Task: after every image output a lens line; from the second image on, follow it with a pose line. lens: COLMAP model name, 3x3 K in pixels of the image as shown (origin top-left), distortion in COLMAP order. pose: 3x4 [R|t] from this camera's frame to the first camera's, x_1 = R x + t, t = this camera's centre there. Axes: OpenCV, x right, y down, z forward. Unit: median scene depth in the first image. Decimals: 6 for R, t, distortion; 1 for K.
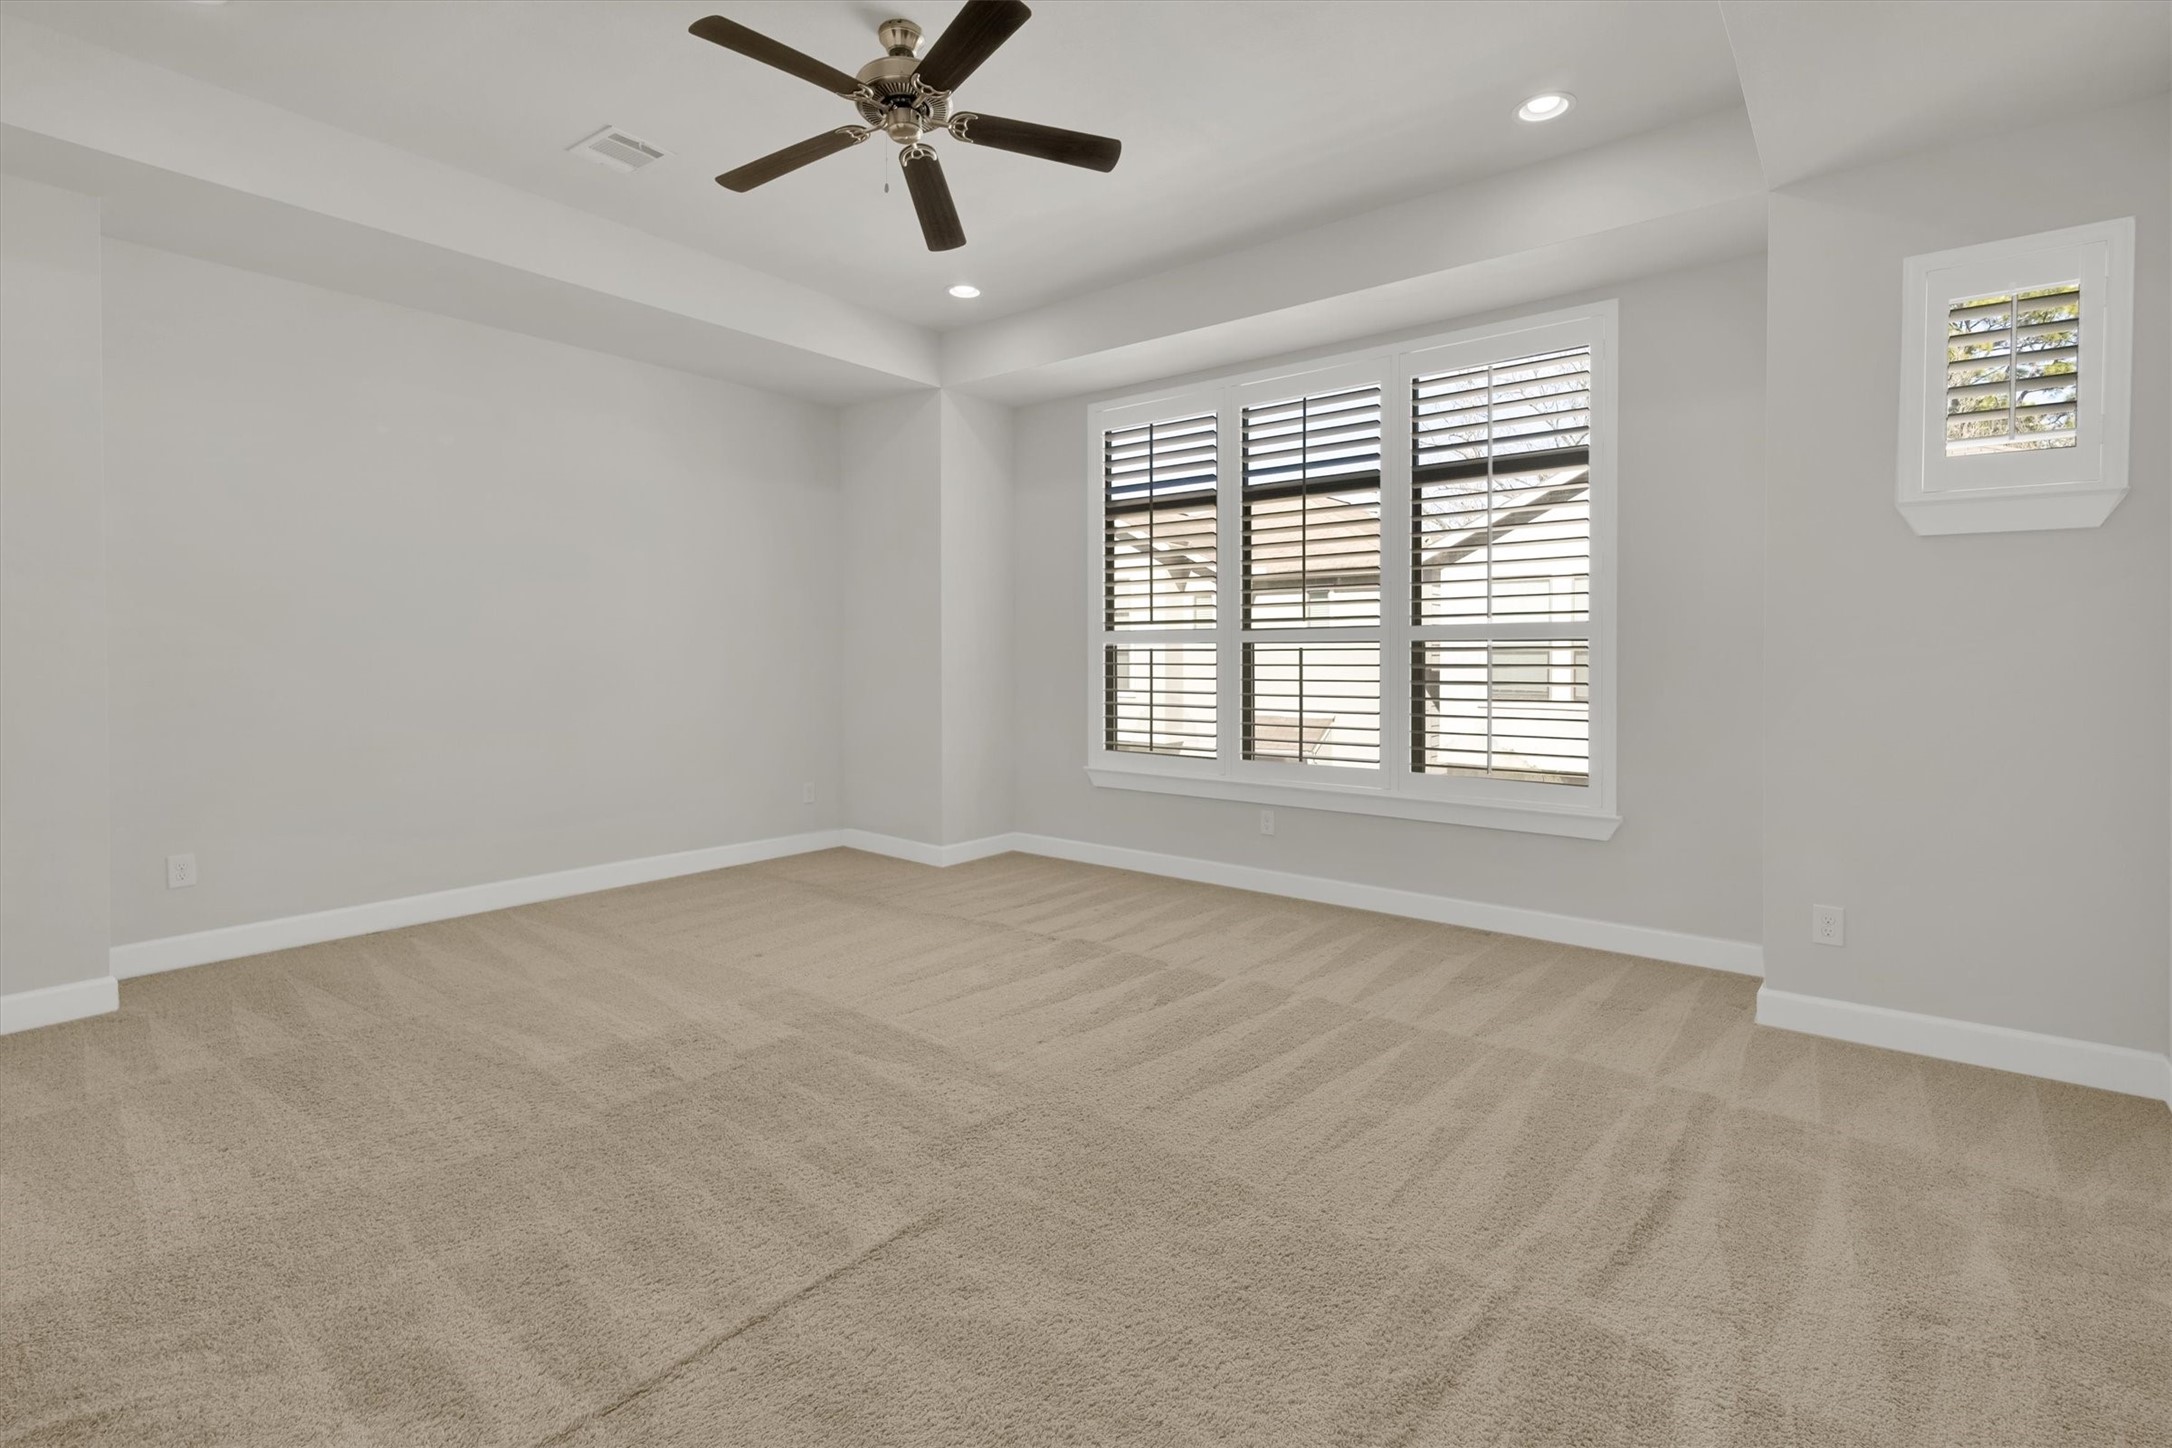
lens RADIAL K [[997.2, 0, 1082.9], [0, 997.2, 656.9], [0, 0, 1]] dist [0.001288, 0.000444]
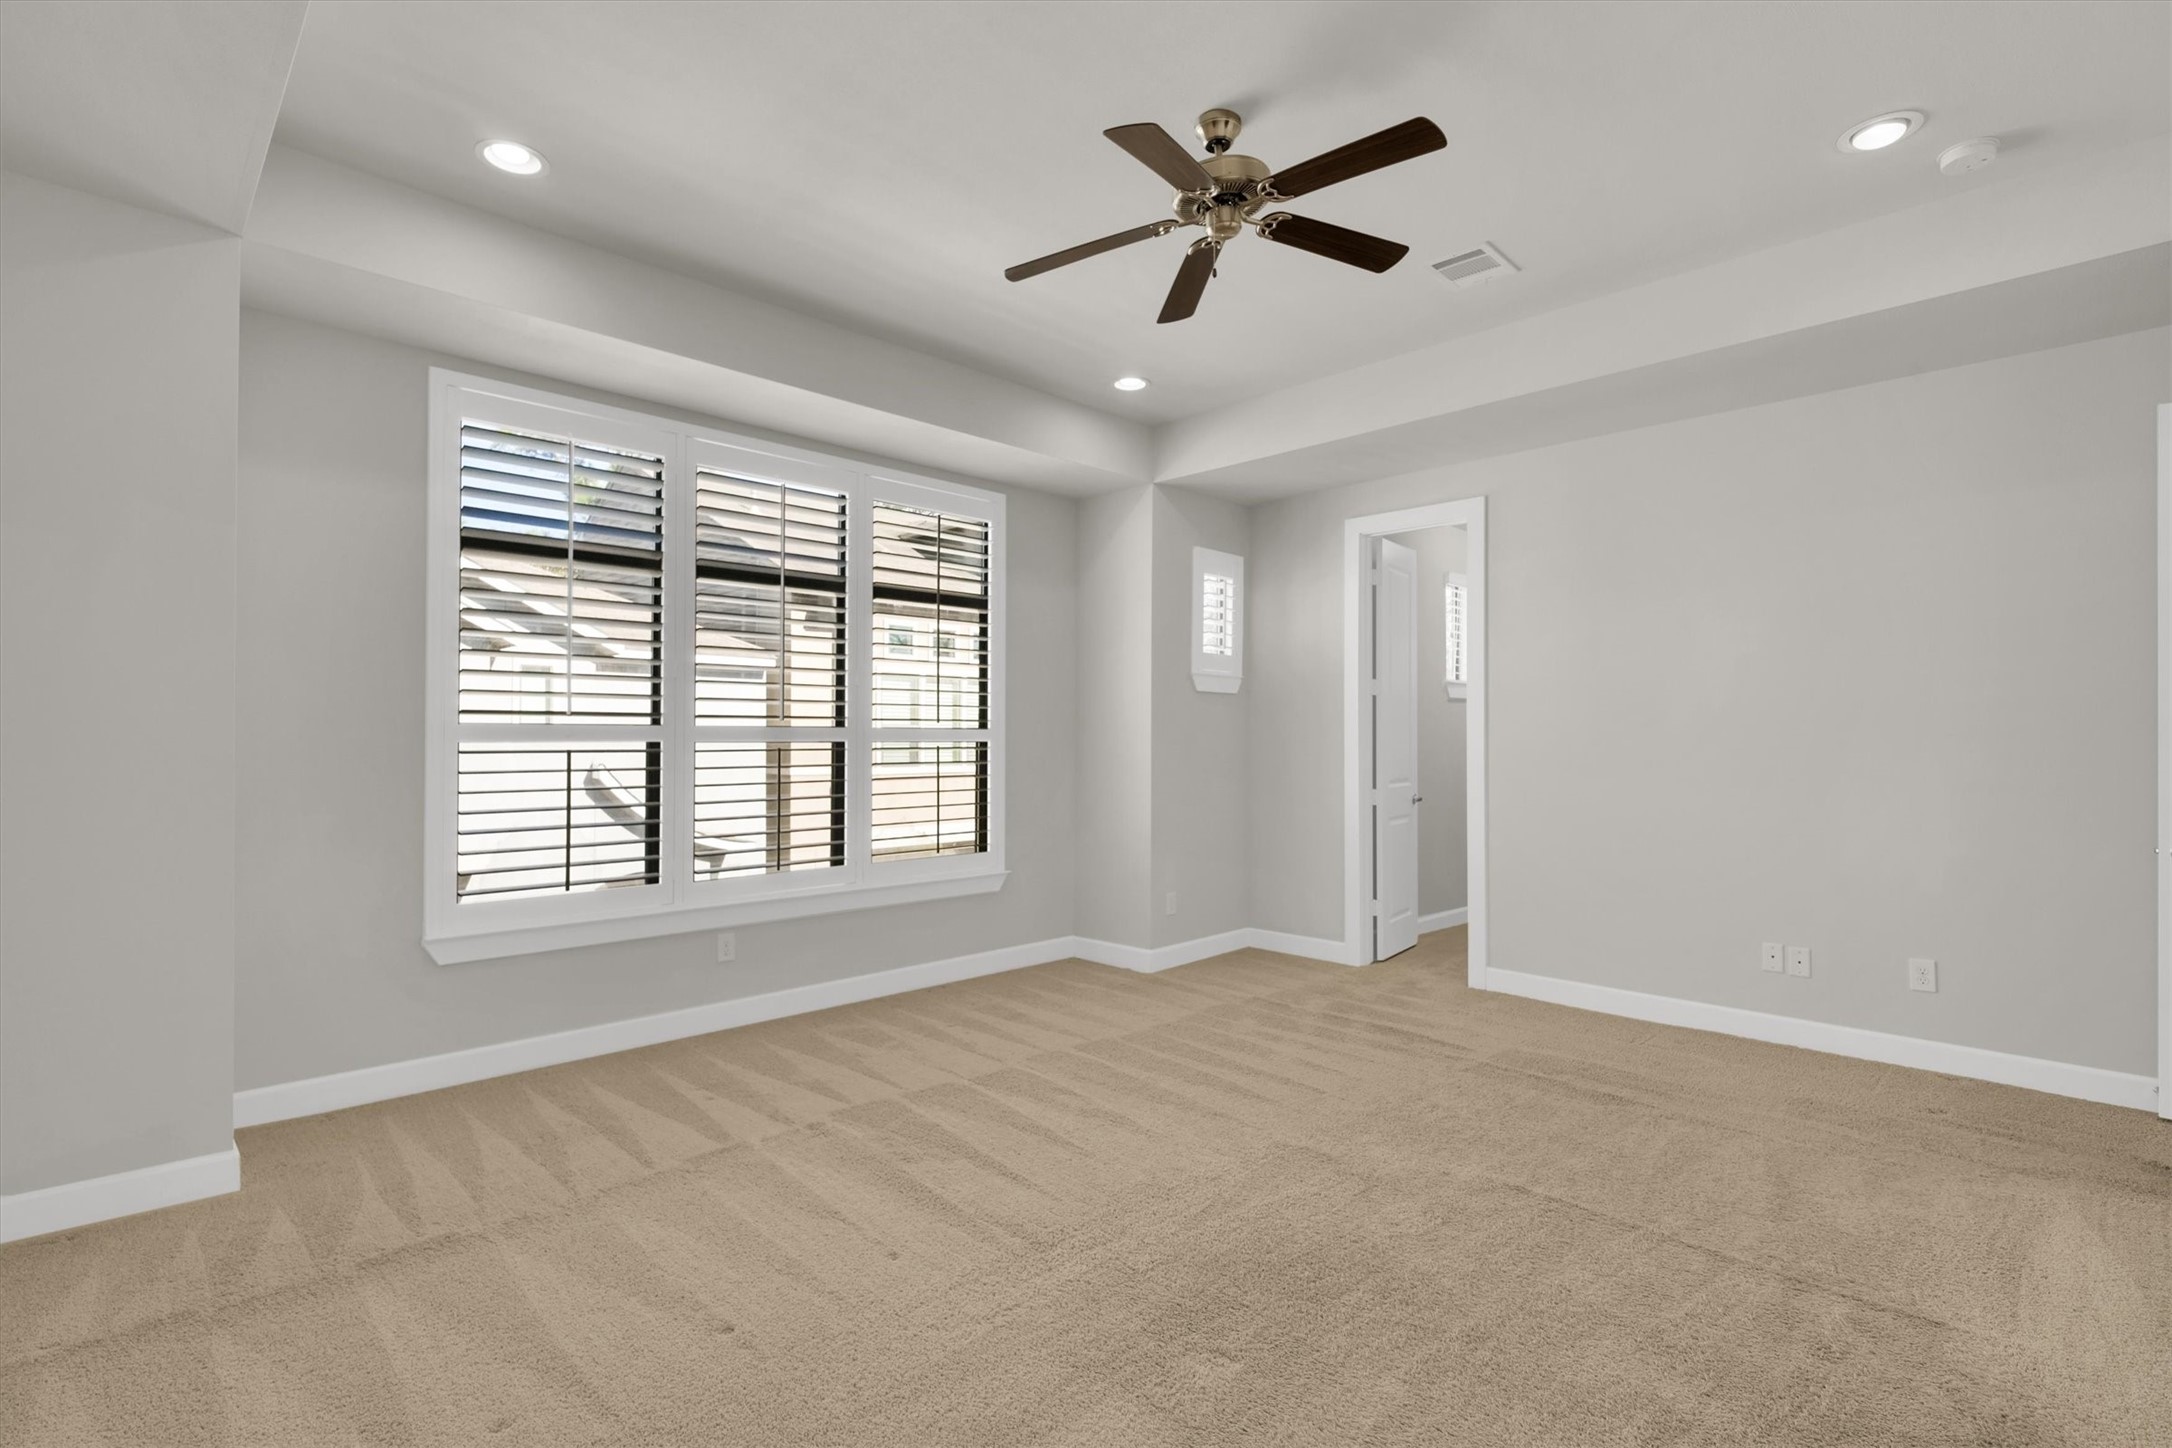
lens RADIAL K [[1001.9, 0, 1086.0], [0, 1001.9, 724.0], [0, 0, 1]] dist [0.024153, 0.000099]
pose [[0.128011, 0.019964, 0.991572, -0.808673], [0.006256, 0.999761, -0.020937, -0.012683], [-0.991753, 0.008883, 0.127855, 0.704484]]
